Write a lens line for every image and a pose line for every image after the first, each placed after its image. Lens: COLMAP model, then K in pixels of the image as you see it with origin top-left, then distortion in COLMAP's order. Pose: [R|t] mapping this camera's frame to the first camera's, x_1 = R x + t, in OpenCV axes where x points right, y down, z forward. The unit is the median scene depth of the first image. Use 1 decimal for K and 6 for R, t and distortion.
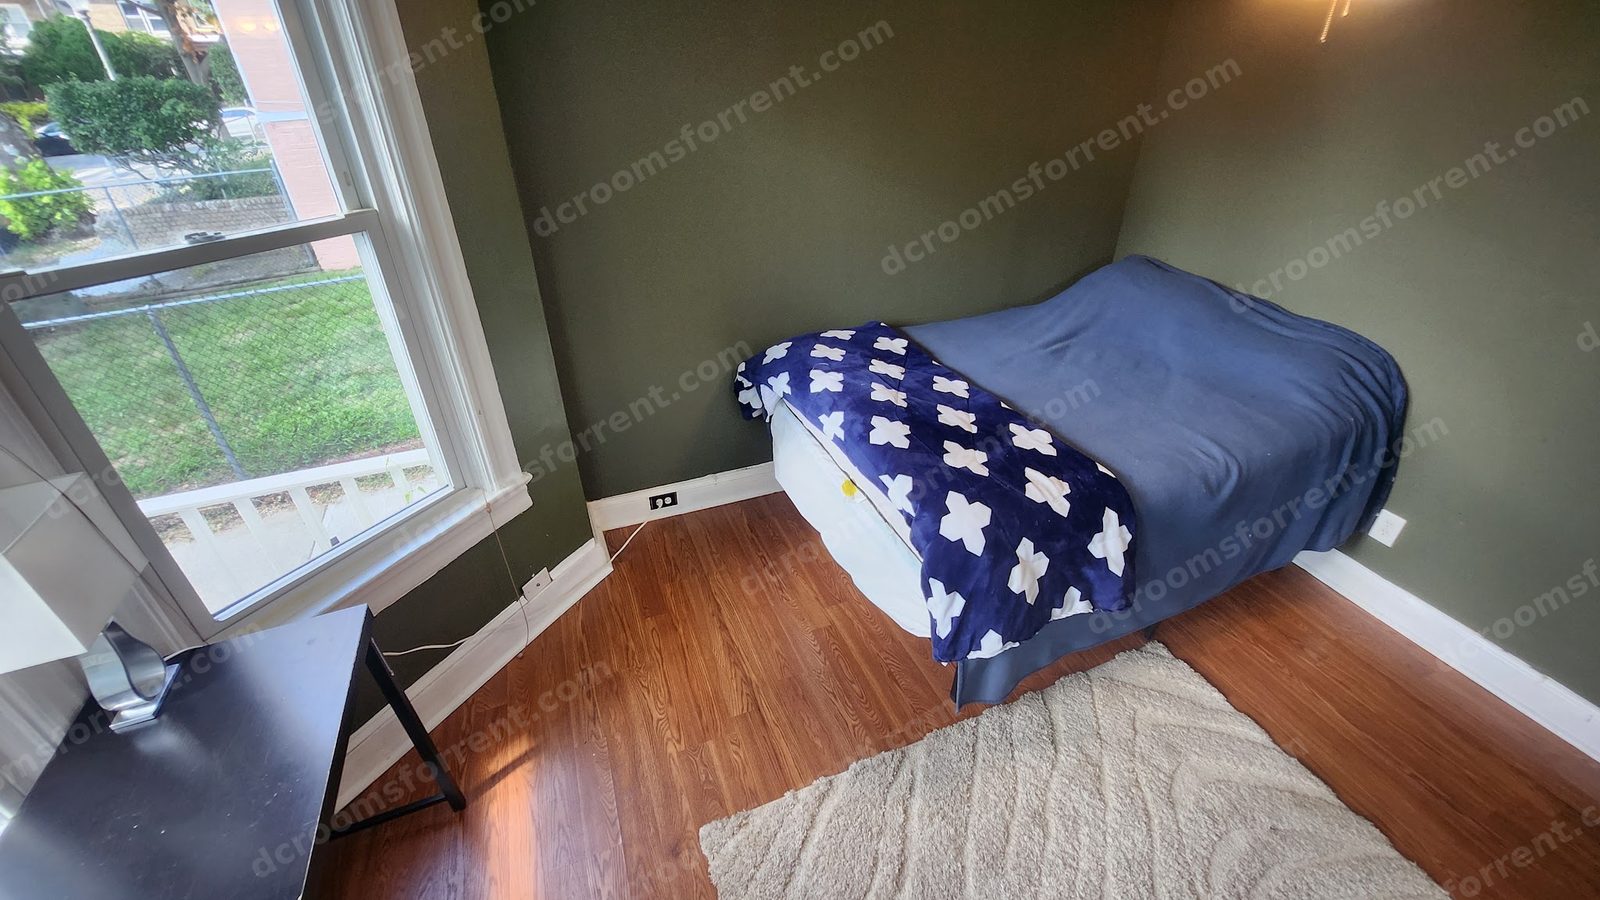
lens RADIAL K [[628.4, 0, 805.2], [0, 628.4, 446.9], [0, 0, 1]] dist [-0.025396, 0.001890]
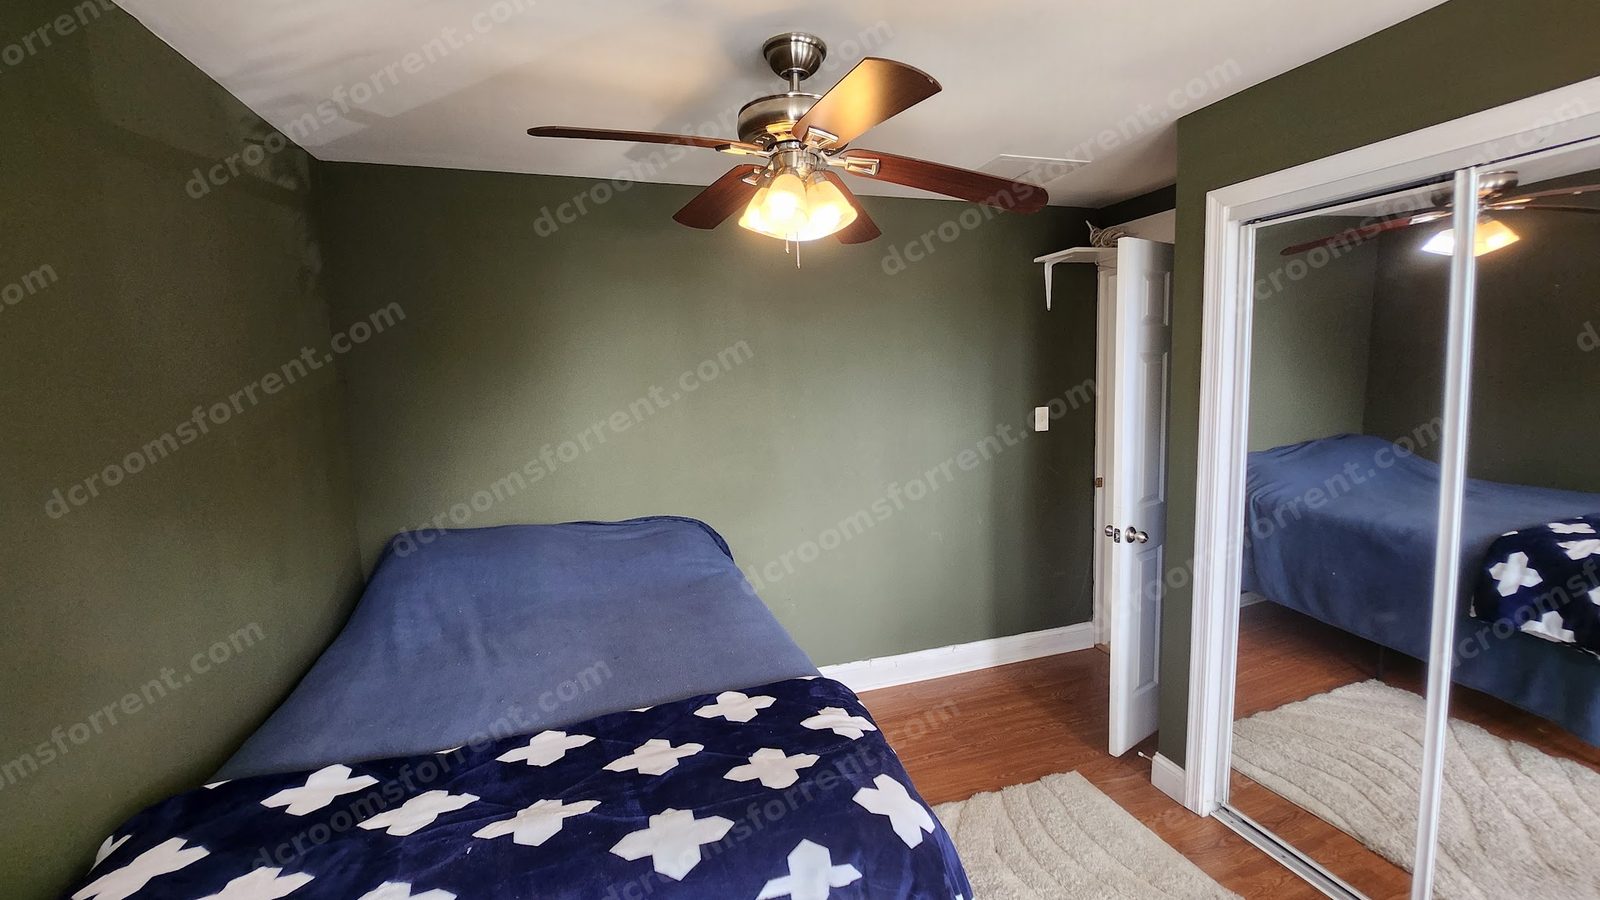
lens RADIAL K [[628.4, 0, 800.1], [0, 628.4, 445.9], [0, 0, 1]] dist [-0.025396, 0.001890]
pose [[0.095069, -0.121893, 0.987980, -0.296676], [0.551587, 0.832639, 0.049651, -0.236693], [-0.828682, 0.540236, 0.146393, 0.578498]]
